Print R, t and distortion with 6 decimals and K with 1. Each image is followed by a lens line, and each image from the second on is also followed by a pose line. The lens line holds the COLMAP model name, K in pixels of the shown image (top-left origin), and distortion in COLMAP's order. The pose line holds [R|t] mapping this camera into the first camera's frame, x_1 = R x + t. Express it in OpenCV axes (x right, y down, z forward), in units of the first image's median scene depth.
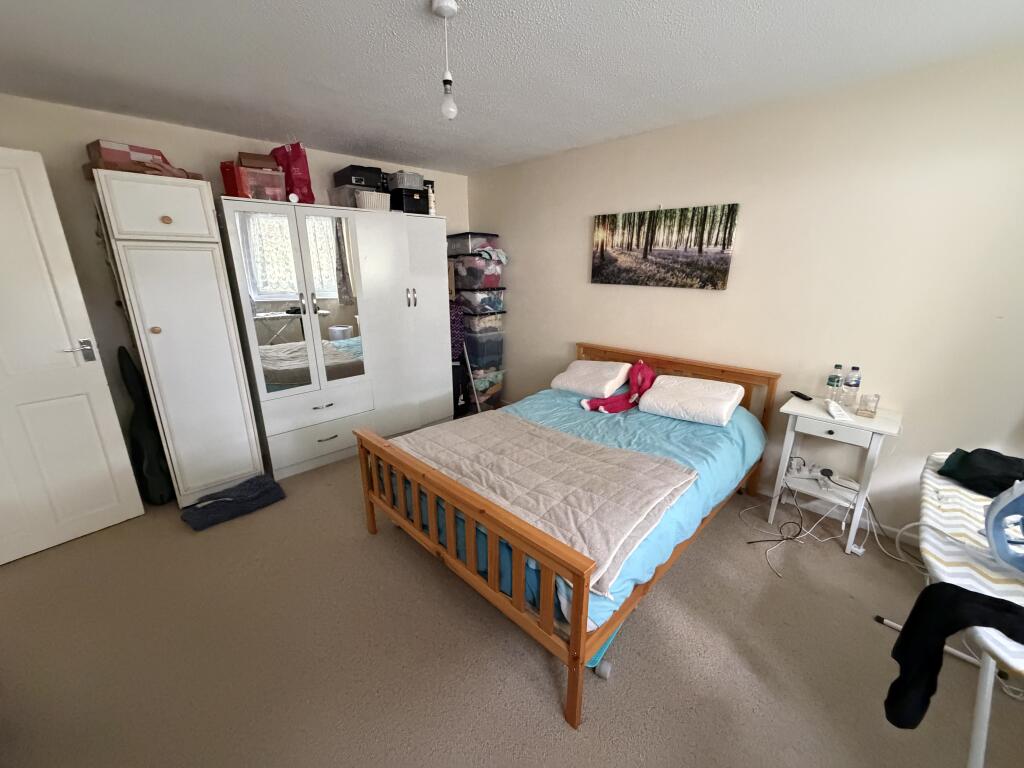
lens RADIAL K [[404.7, 0, 503.0], [0, 404.7, 382.7], [0, 0, 1]] dist [-0.000009, 0.000096]
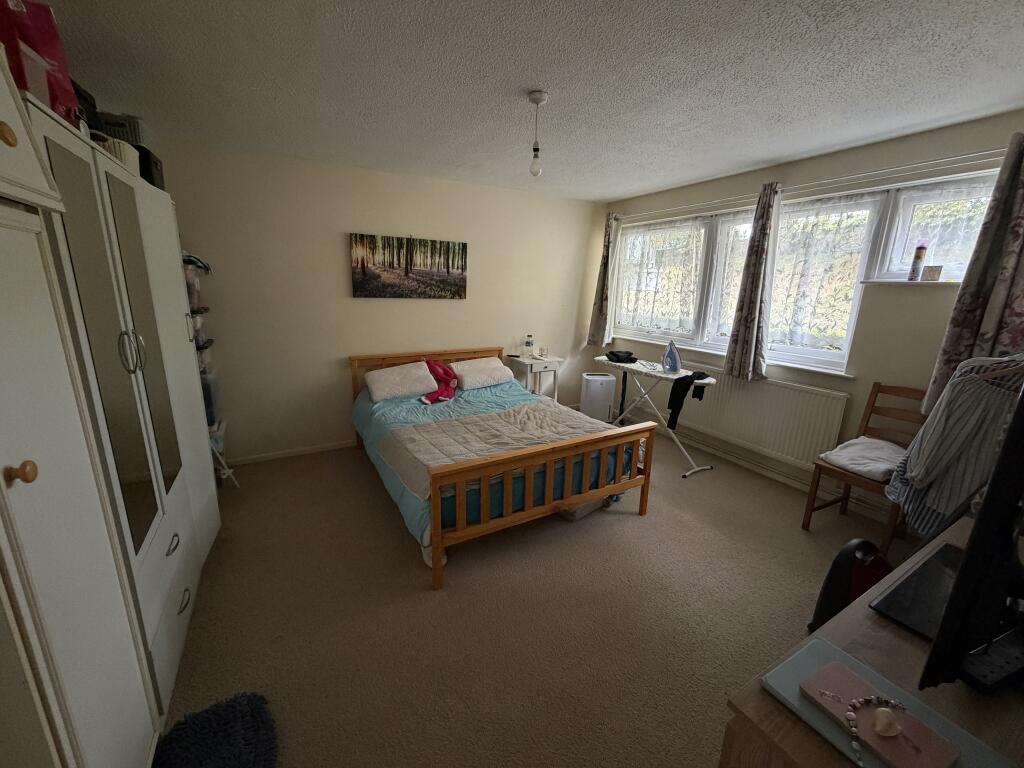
lens RADIAL K [[404.7, 0, 505.1], [0, 404.7, 383.0], [0, 0, 1]] dist [-0.000009, 0.000096]
pose [[0.256076, -0.217524, 0.941864, -0.817556], [0.255334, 0.954968, 0.151130, -0.112115], [-0.932325, 0.201789, 0.300086, 0.439778]]
